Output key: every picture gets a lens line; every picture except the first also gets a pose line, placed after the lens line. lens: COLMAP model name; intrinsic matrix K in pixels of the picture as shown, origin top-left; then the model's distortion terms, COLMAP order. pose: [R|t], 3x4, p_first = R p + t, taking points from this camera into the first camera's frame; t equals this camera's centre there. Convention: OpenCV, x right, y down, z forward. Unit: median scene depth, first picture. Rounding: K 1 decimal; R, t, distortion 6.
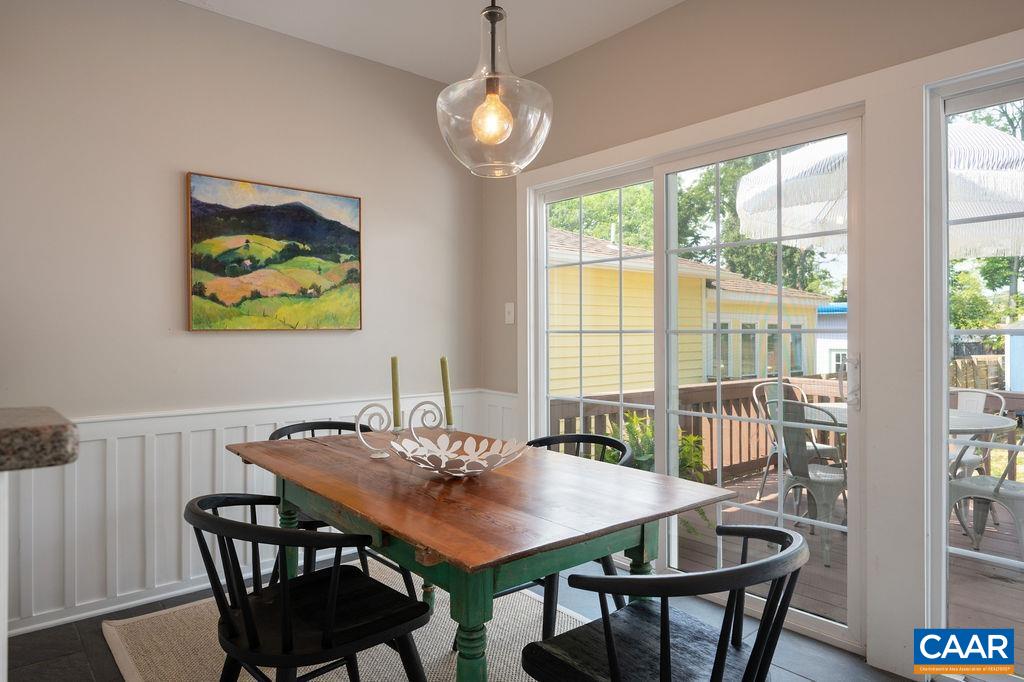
lens RADIAL K [[639.3, 0, 504.8], [0, 639.3, 332.2], [0, 0, 1]] dist [-0.003506, 0.001827]
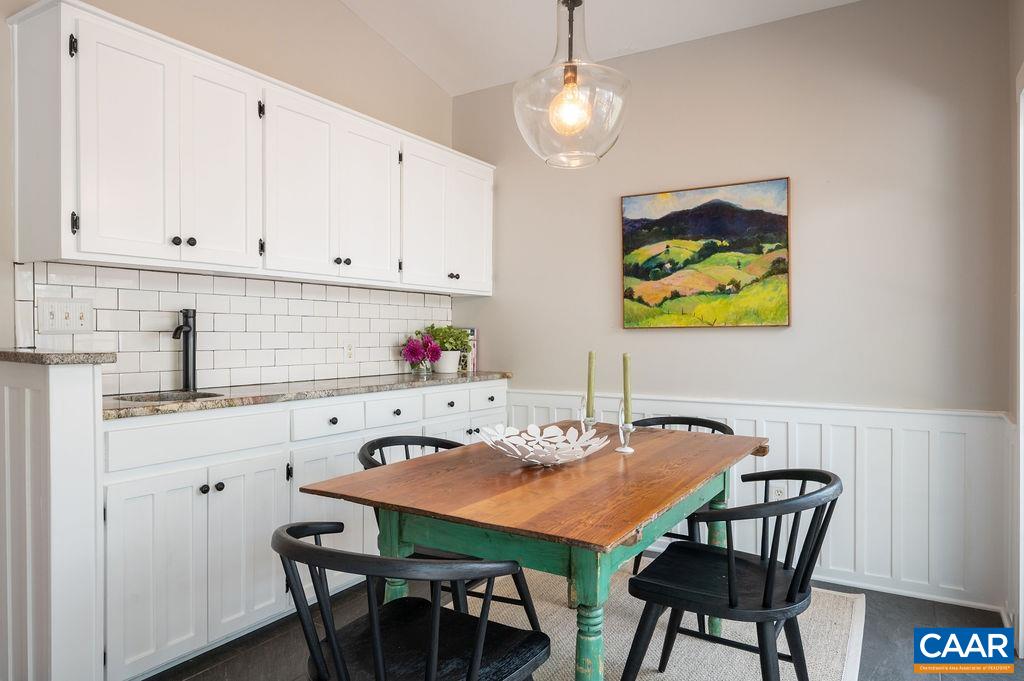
lens RADIAL K [[639.3, 0, 505.5], [0, 639.3, 346.5], [0, 0, 1]] dist [-0.003506, 0.001827]
pose [[0.328230, 0.015311, -0.944474, 0.532543], [0.000368, 0.999866, 0.016337, 0.011099], [0.944598, -0.005710, 0.328181, 0.368184]]
